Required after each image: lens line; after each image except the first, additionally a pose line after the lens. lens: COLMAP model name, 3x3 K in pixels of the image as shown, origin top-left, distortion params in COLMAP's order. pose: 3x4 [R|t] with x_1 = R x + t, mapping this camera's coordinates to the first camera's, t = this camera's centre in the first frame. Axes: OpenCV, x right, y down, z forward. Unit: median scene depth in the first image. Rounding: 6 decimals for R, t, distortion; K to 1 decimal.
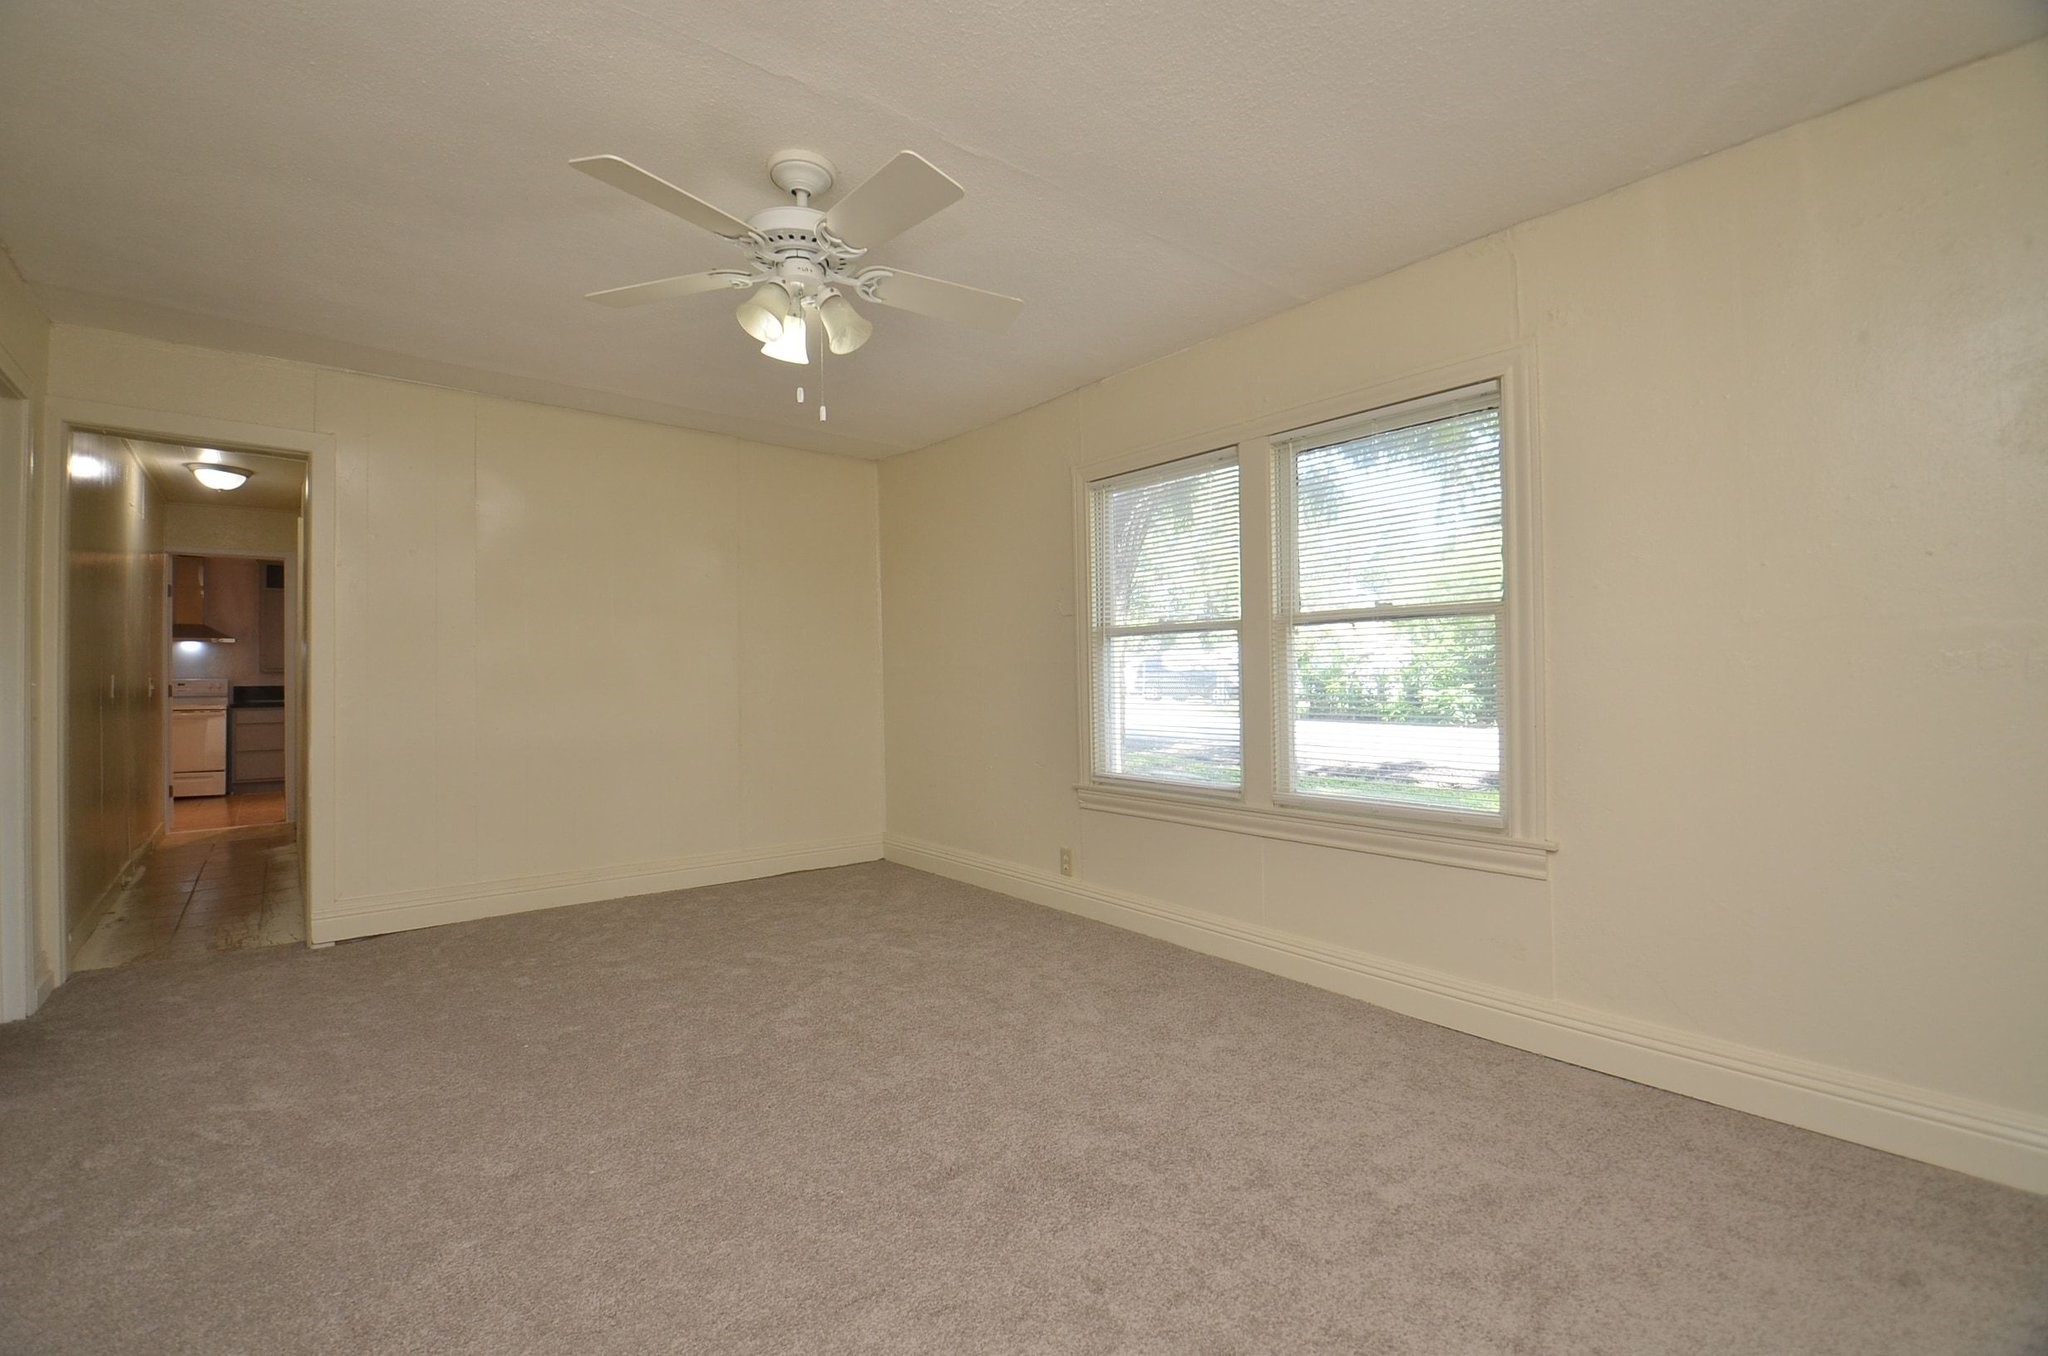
lens RADIAL K [[1073.1, 0, 1024.7], [0, 1073.1, 665.8], [0, 0, 1]] dist [0.001843, -0.016500]
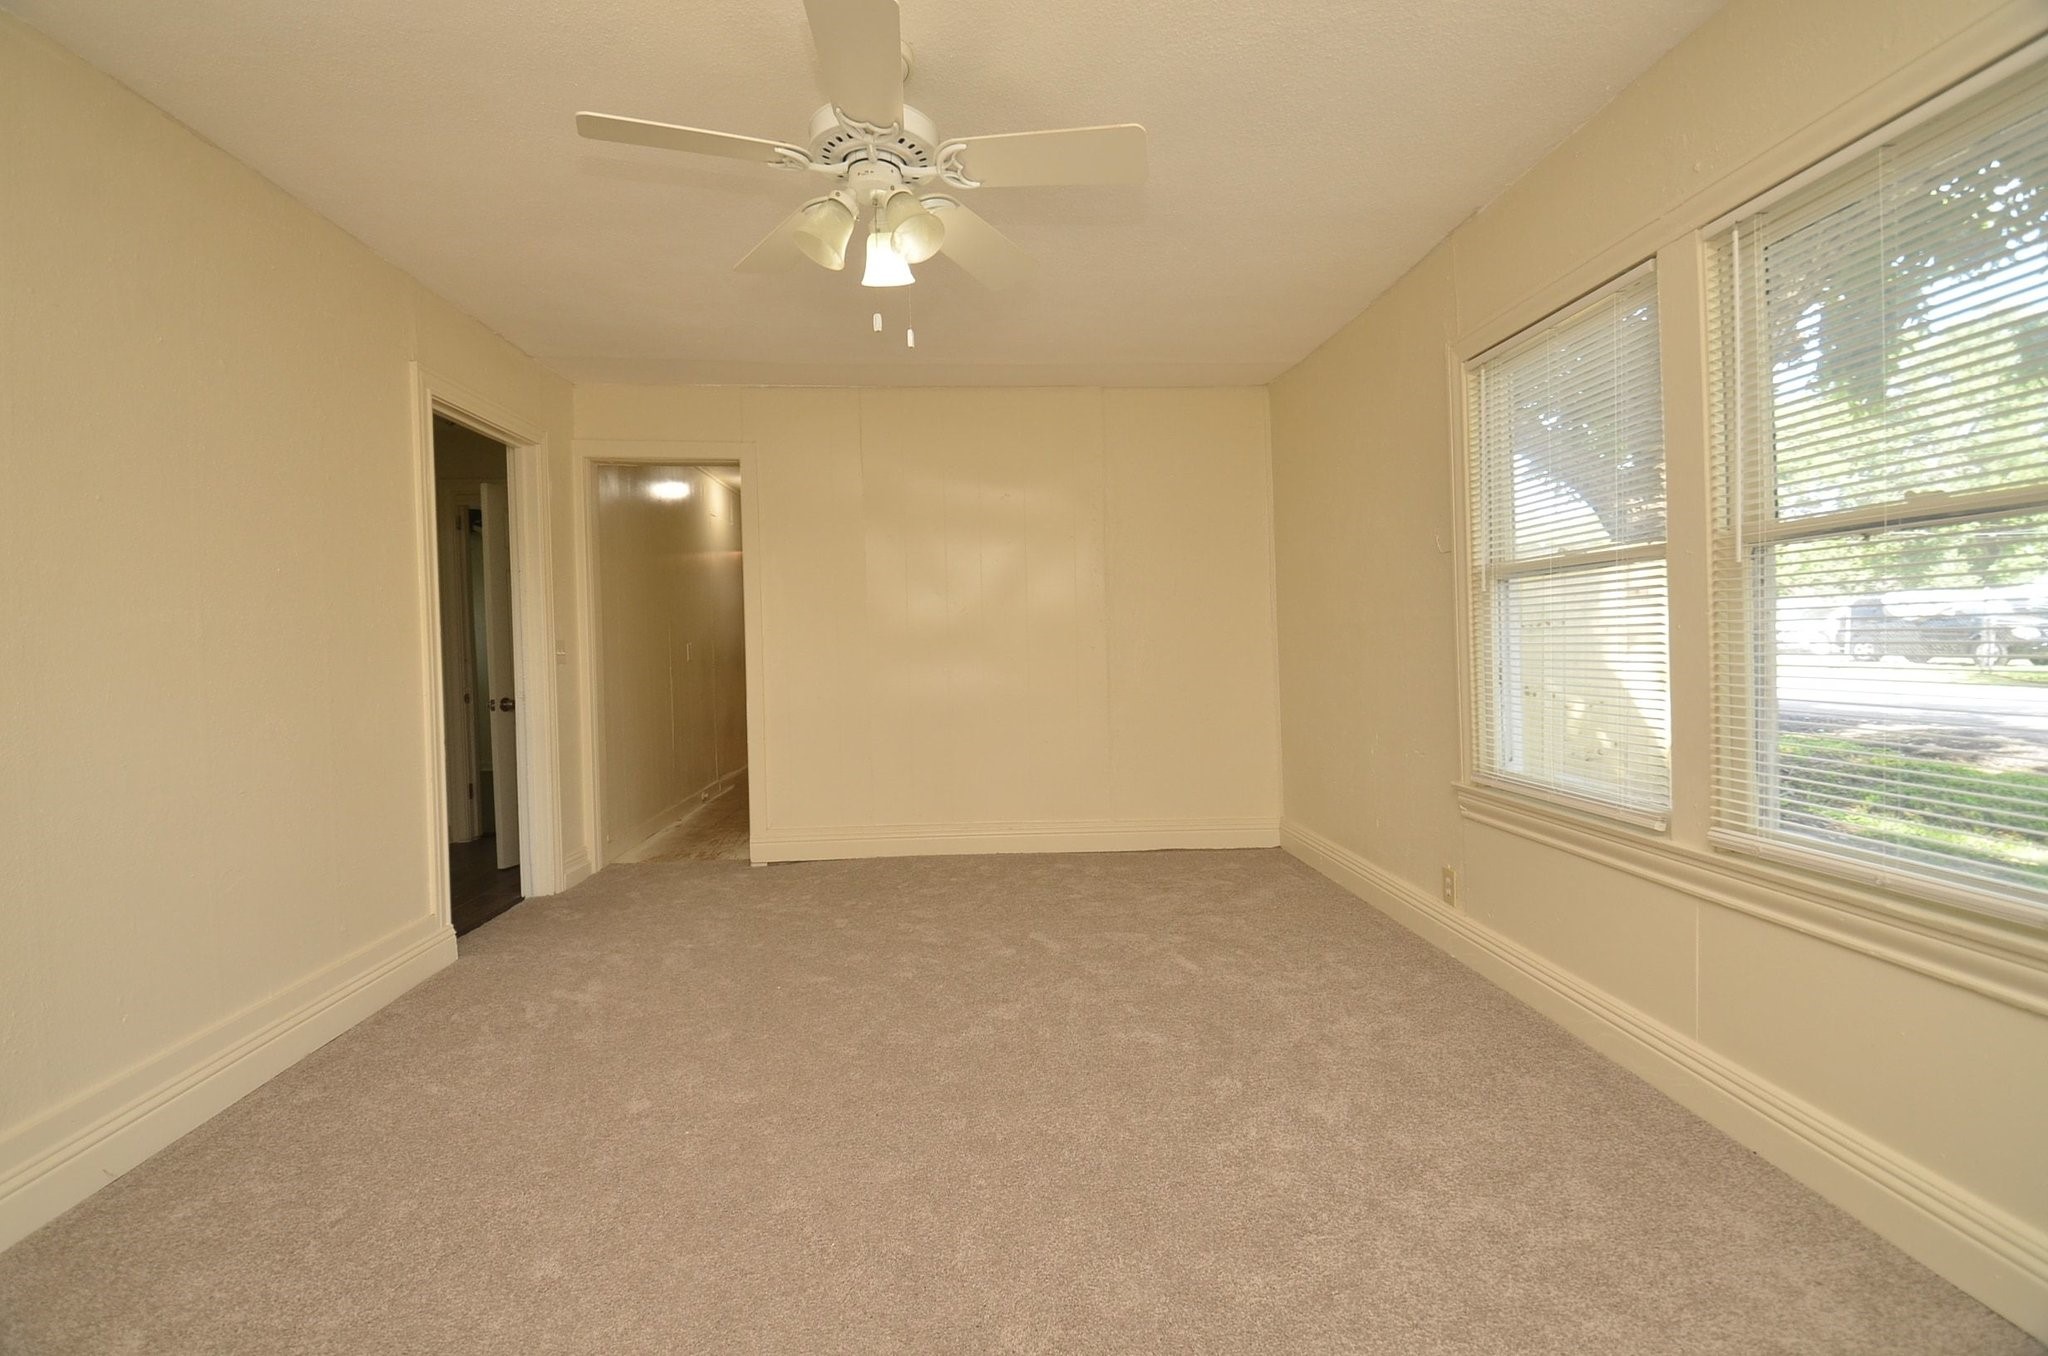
lens RADIAL K [[1009.3, 0, 903.9], [0, 1009.3, 688.3], [0, 0, 1]] dist [0.076871, -0.090165]
pose [[0.761589, 0.018589, -0.647794, 0.245326], [0.022833, 0.998198, 0.055488, -0.001868], [0.647658, -0.057050, 0.759792, 0.266486]]
